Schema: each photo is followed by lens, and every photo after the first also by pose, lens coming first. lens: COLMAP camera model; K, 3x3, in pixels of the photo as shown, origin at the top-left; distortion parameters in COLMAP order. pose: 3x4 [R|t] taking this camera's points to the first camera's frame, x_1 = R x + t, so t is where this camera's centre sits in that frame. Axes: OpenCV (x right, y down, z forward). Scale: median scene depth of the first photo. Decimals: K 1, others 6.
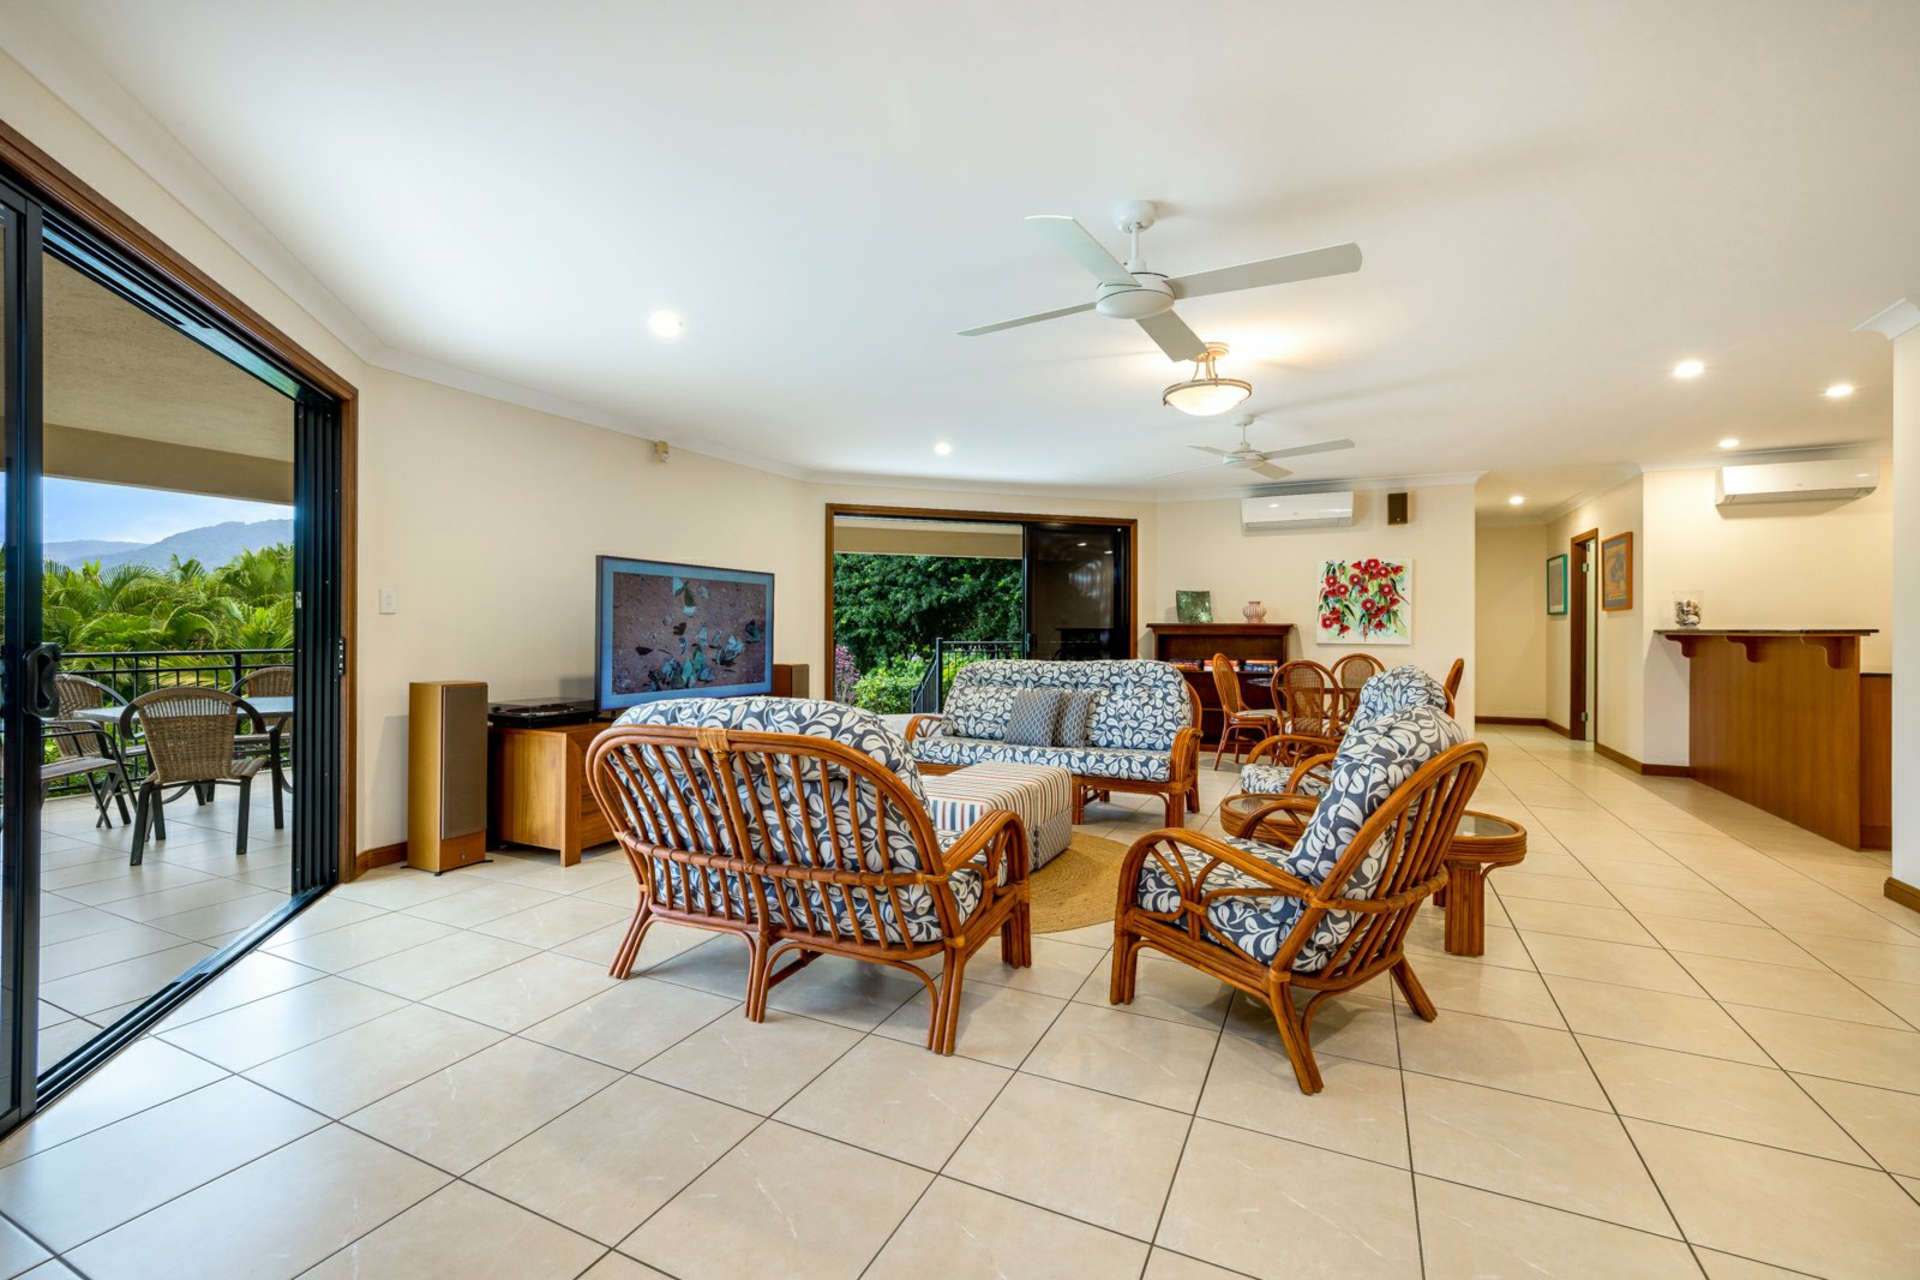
lens RADIAL K [[815.0, 0, 964.4], [0, 815.0, 635.6], [0, 0, 1]] dist [0.000288, 0.000028]
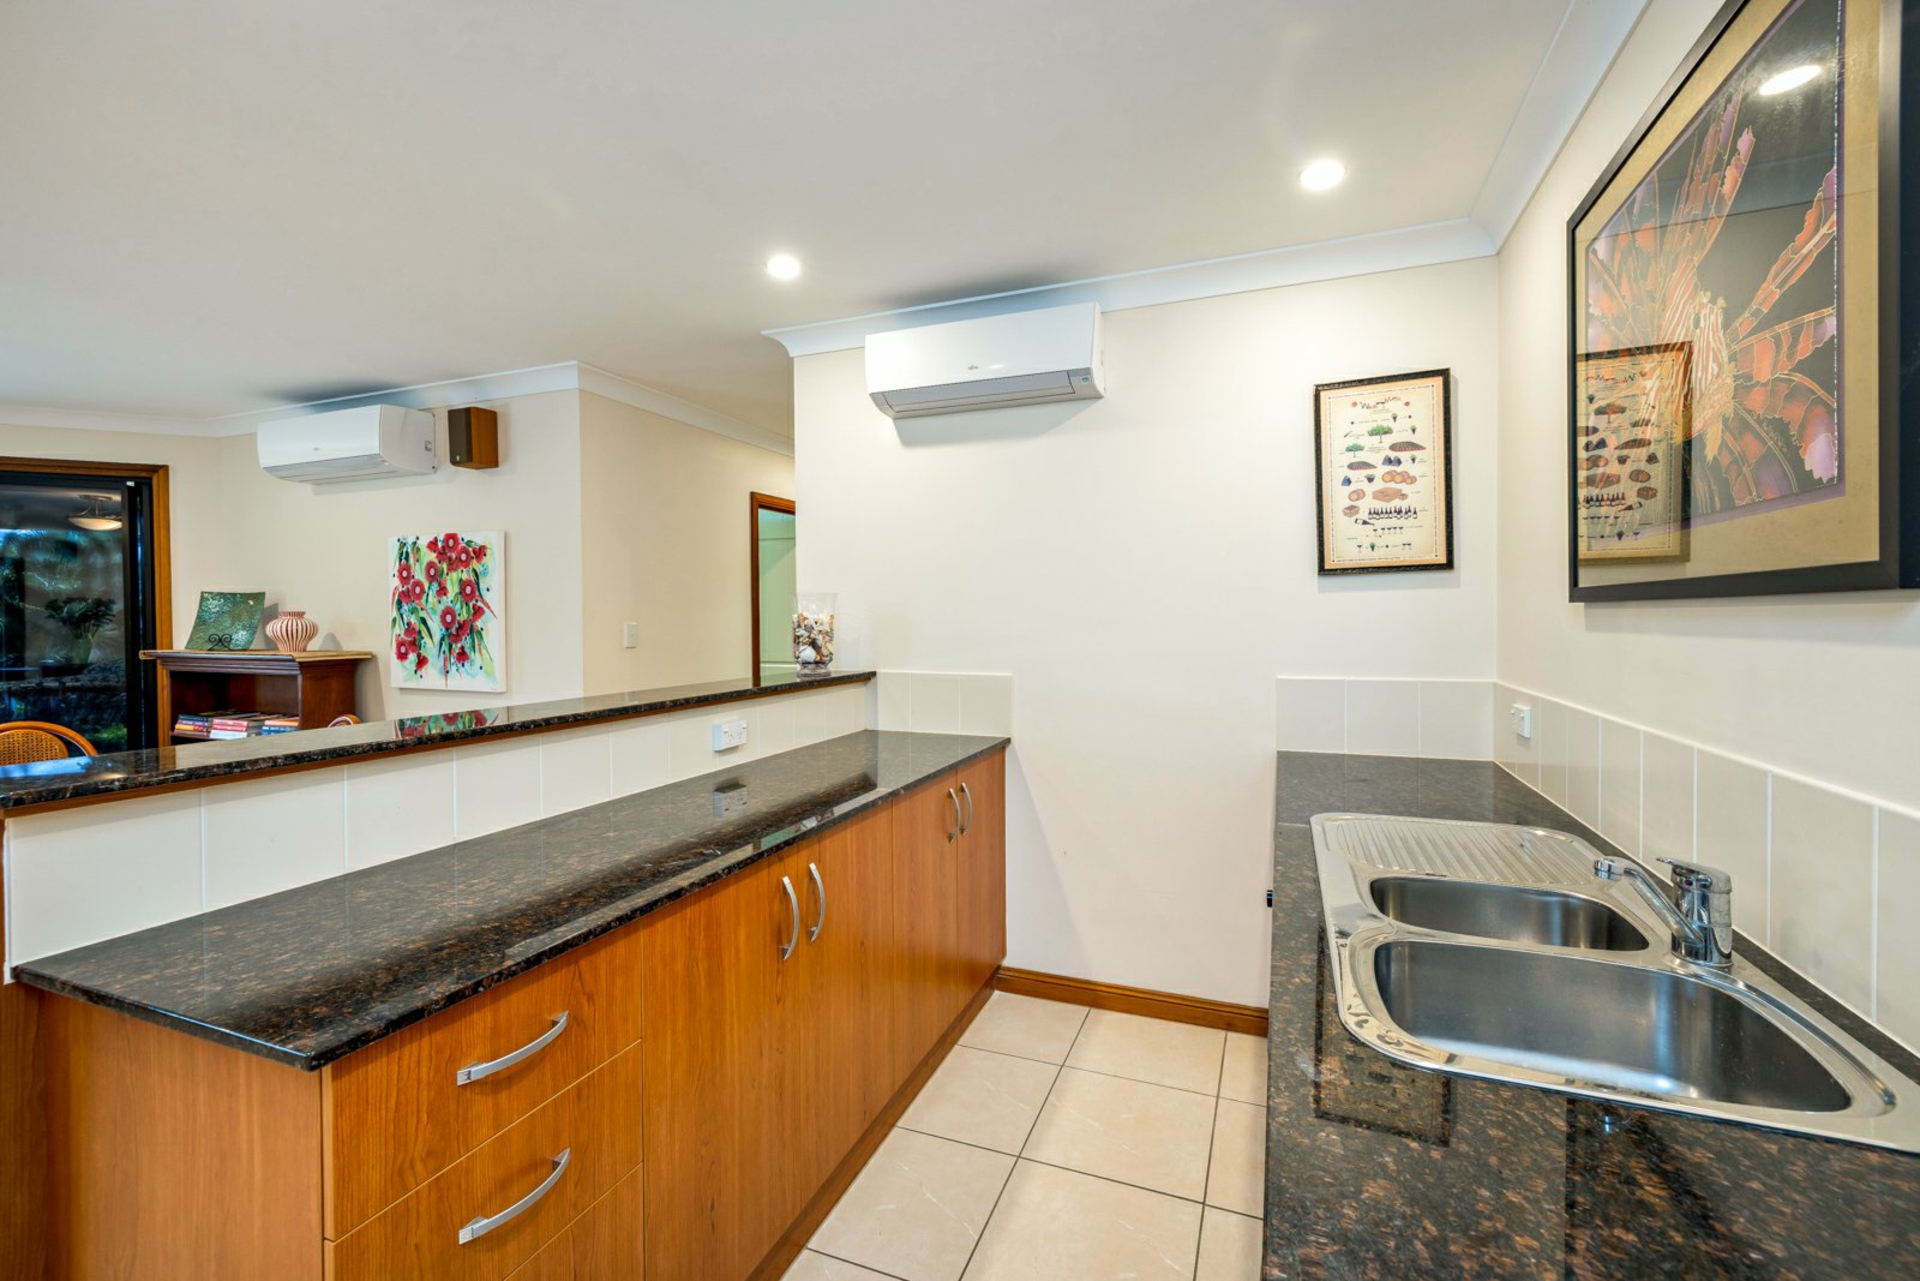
lens RADIAL K [[815.0, 0, 957.0], [0, 815.0, 631.4], [0, 0, 1]] dist [0.000288, 0.000028]
pose [[0.998001, -0.006089, 0.062912, 0.794498], [0.005658, 0.999959, 0.007034, -0.030592], [-0.062952, -0.006664, 0.997994, 0.437458]]
